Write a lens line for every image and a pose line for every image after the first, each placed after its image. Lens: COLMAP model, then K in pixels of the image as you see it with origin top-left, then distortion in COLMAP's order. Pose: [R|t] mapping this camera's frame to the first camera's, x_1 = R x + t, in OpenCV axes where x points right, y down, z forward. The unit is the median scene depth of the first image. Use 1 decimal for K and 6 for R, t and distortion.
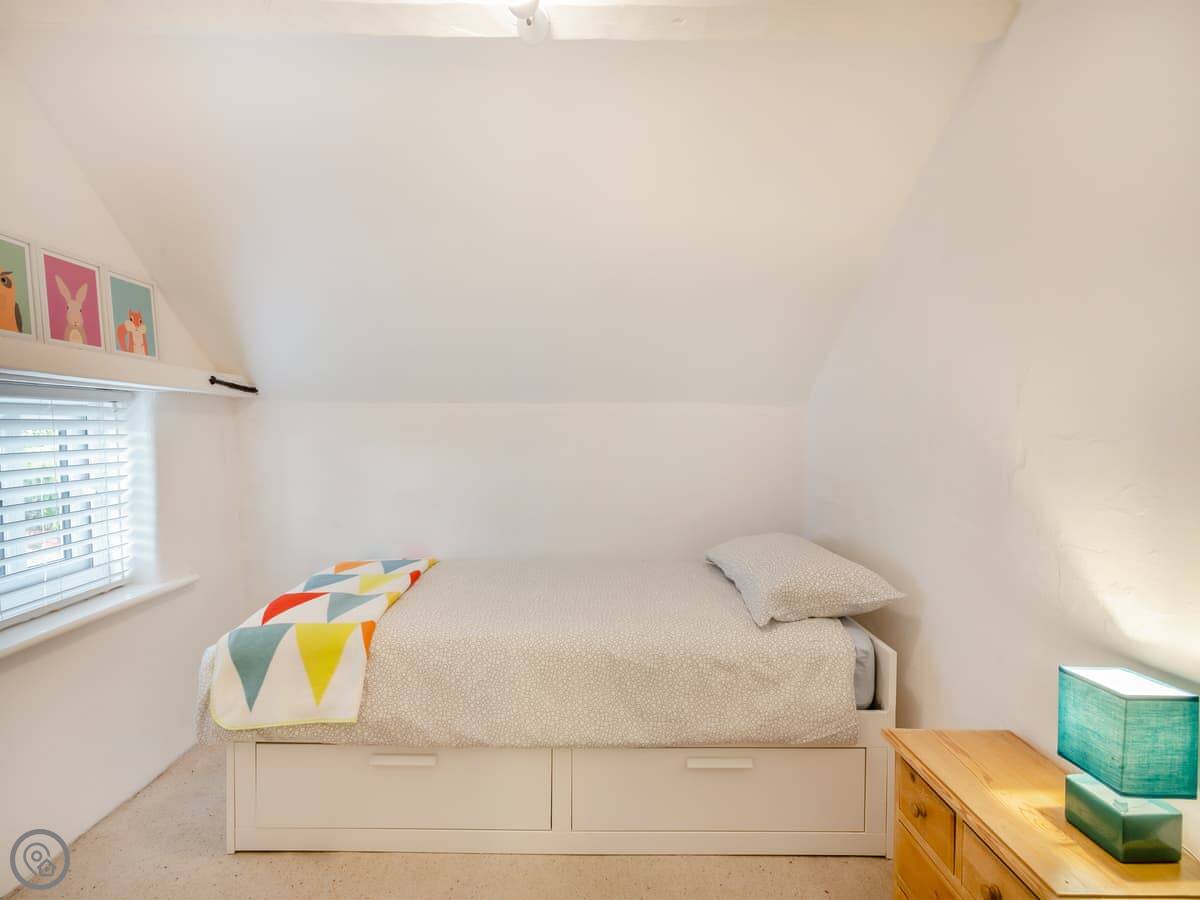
lens RADIAL K [[607.5, 0, 600.0], [0, 607.5, 434.4], [0, 0, 1]] dist [0.002375, -0.000763]
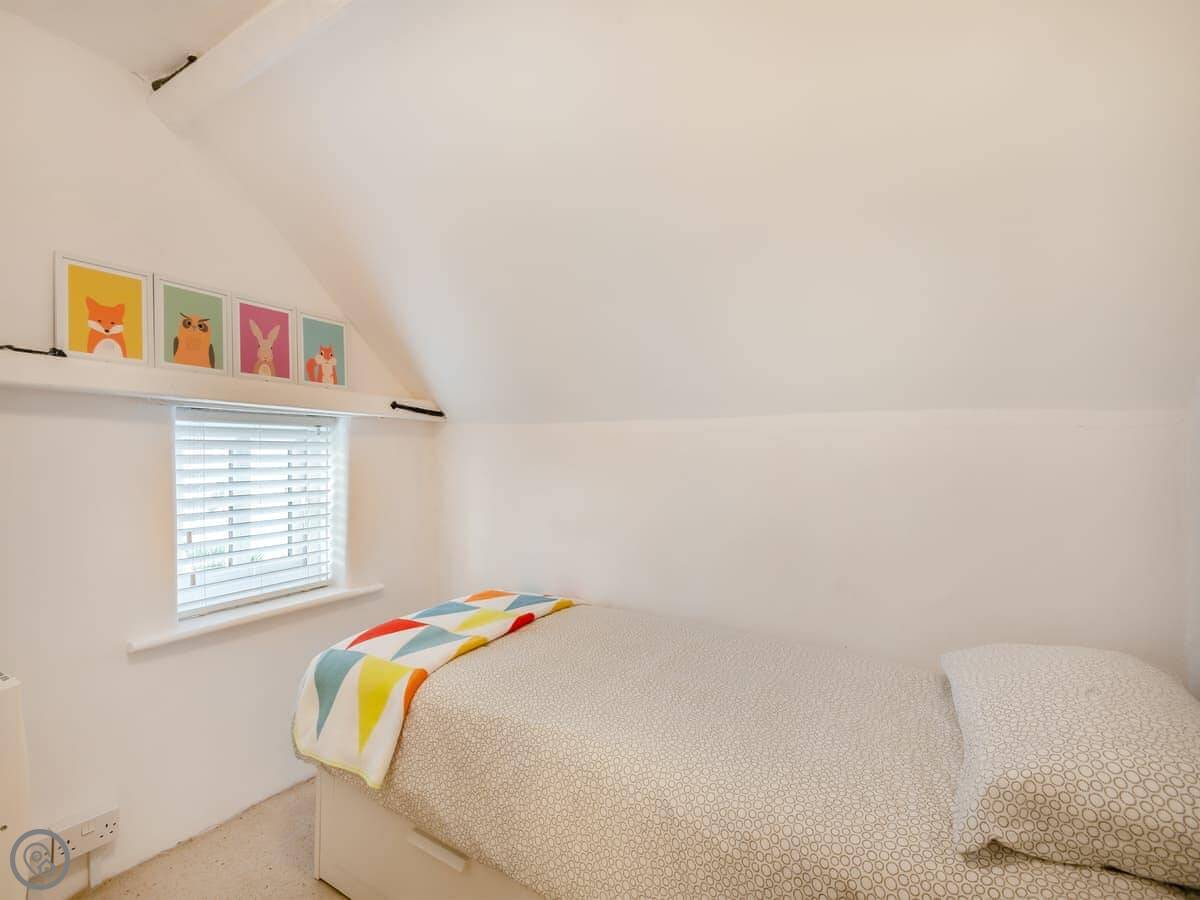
lens RADIAL K [[594.2, 0, 543.1], [0, 594.2, 441.8], [0, 0, 1]] dist [0.003636, 0.000119]
pose [[0.827582, -0.004502, -0.561327, 0.205387], [-0.013213, 0.999535, -0.027498, 0.001930], [0.561189, 0.030173, 0.827137, 0.320042]]
